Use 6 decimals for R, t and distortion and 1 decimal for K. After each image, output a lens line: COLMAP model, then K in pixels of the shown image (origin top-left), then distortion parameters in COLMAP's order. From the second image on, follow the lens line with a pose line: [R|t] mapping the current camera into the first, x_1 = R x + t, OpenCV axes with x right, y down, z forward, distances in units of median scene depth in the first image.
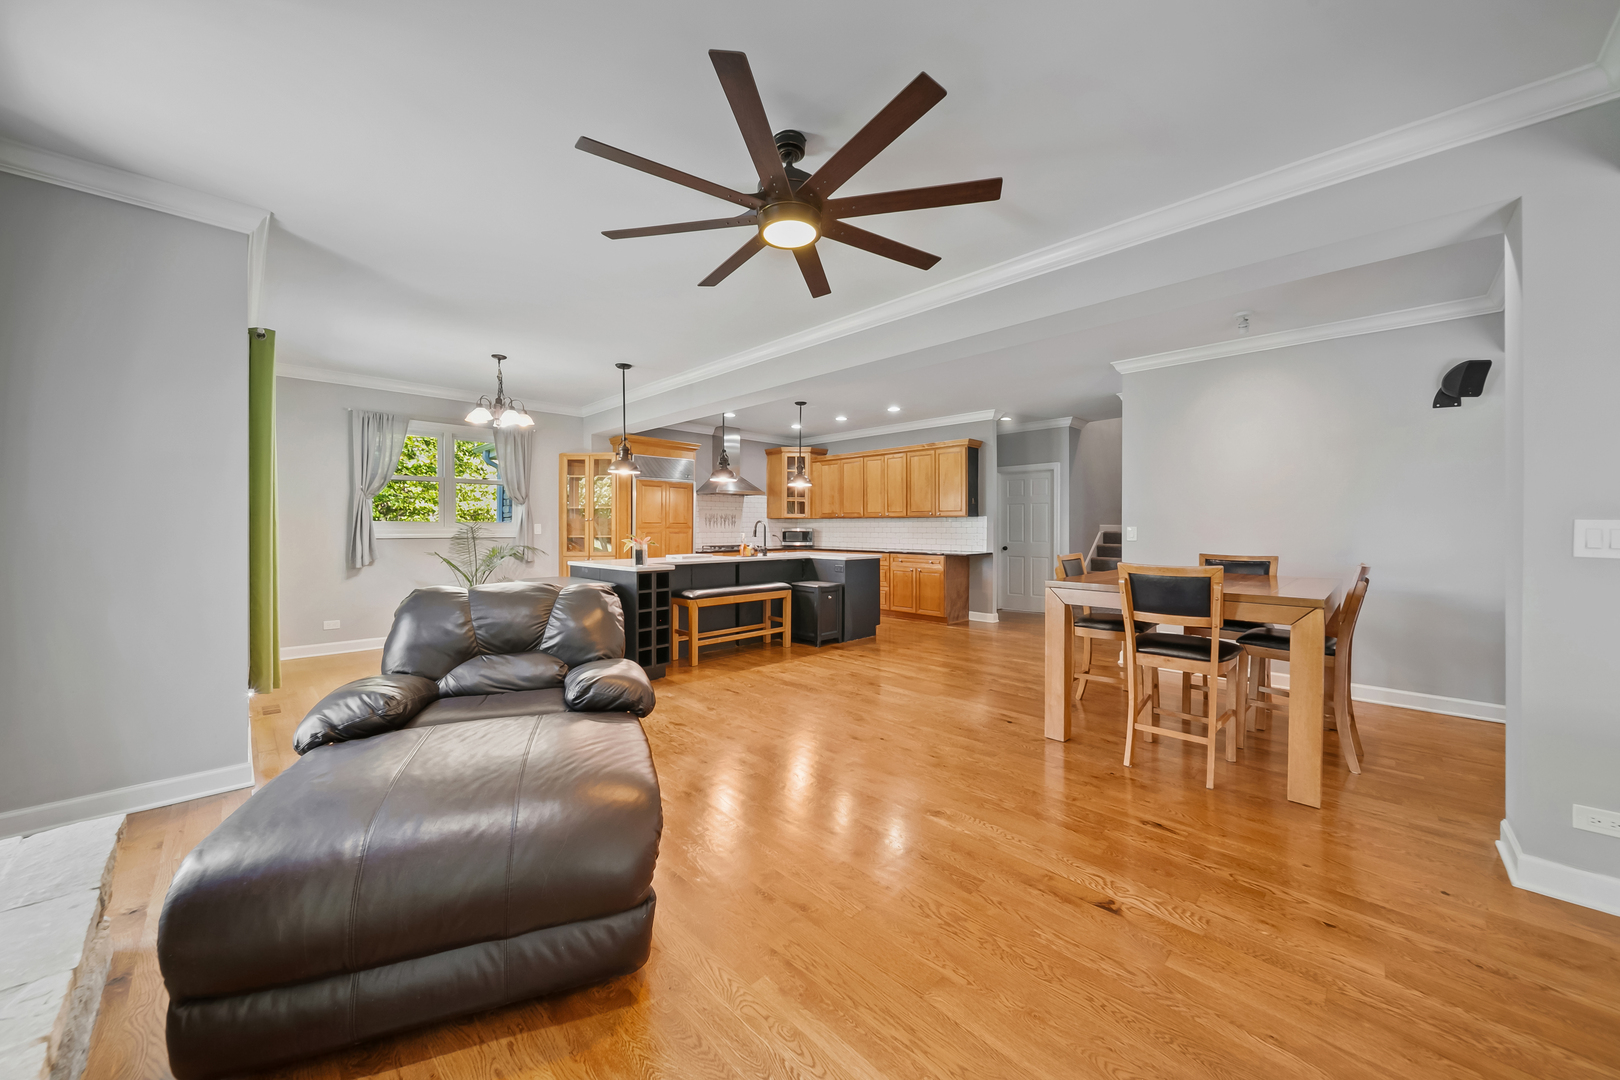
lens RADIAL K [[578.1, 0, 809.0], [0, 578.1, 533.8], [0, 0, 1]] dist [-0.000069, -0.000048]
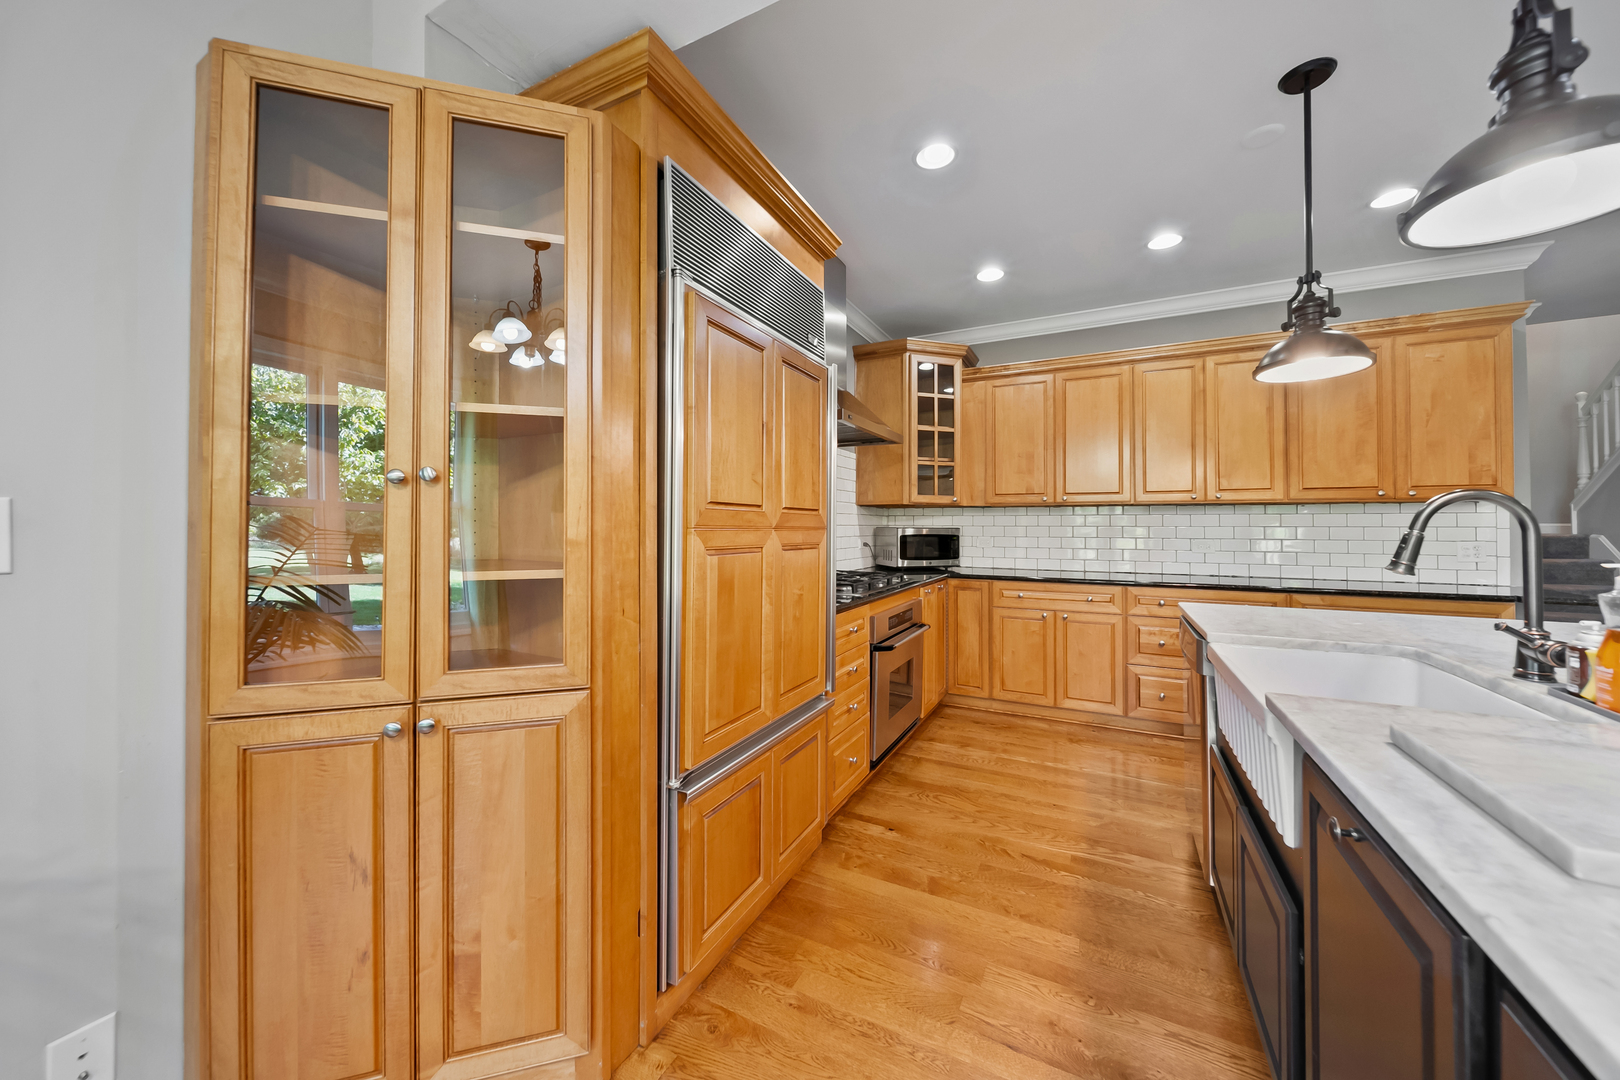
lens RADIAL K [[578.1, 0, 809.0], [0, 578.1, 533.8], [0, 0, 1]] dist [-0.000069, -0.000048]
pose [[0.949202, 0.005489, 0.314619, -0.250132], [-0.002853, 0.999957, -0.008837, -0.001342], [-0.314654, 0.007490, 0.949177, 0.617787]]
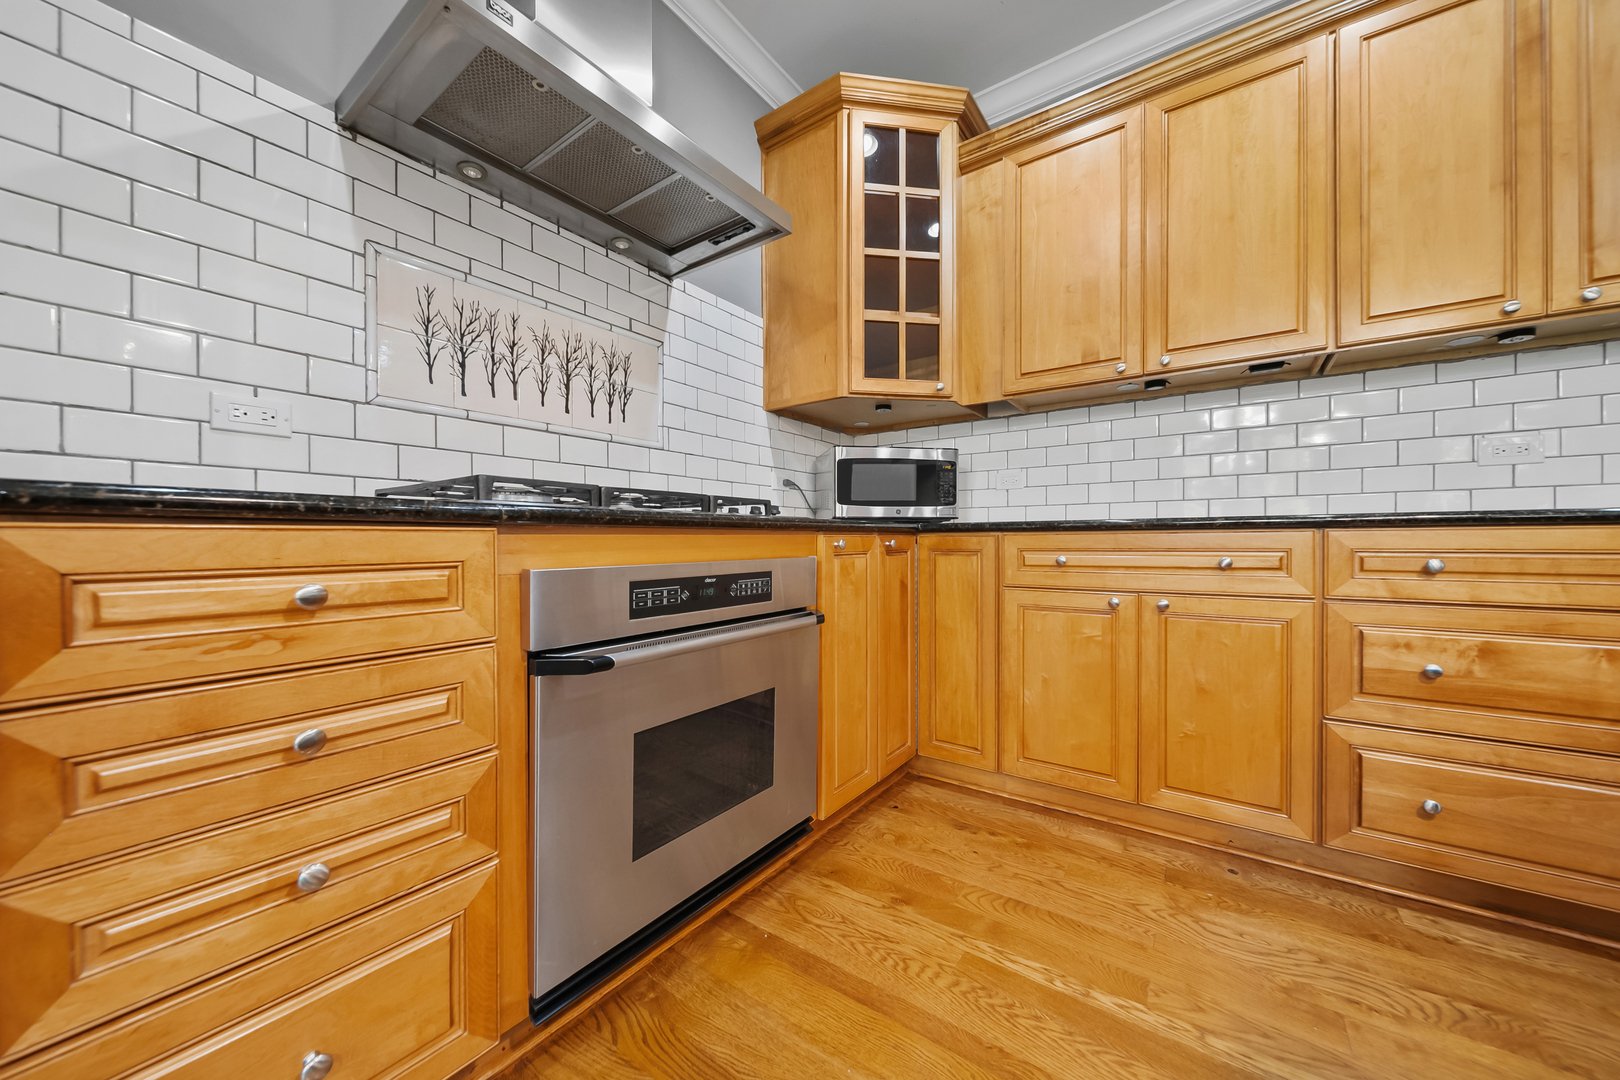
lens RADIAL K [[575.4, 0, 806.6], [0, 575.4, 558.1], [0, 0, 1]] dist [-0.000827, -0.000072]
pose [[0.986543, -0.006276, 0.163379, -0.098123], [0.004210, 0.999907, 0.012988, 0.033500], [-0.163445, -0.012125, 0.986478, 0.779836]]
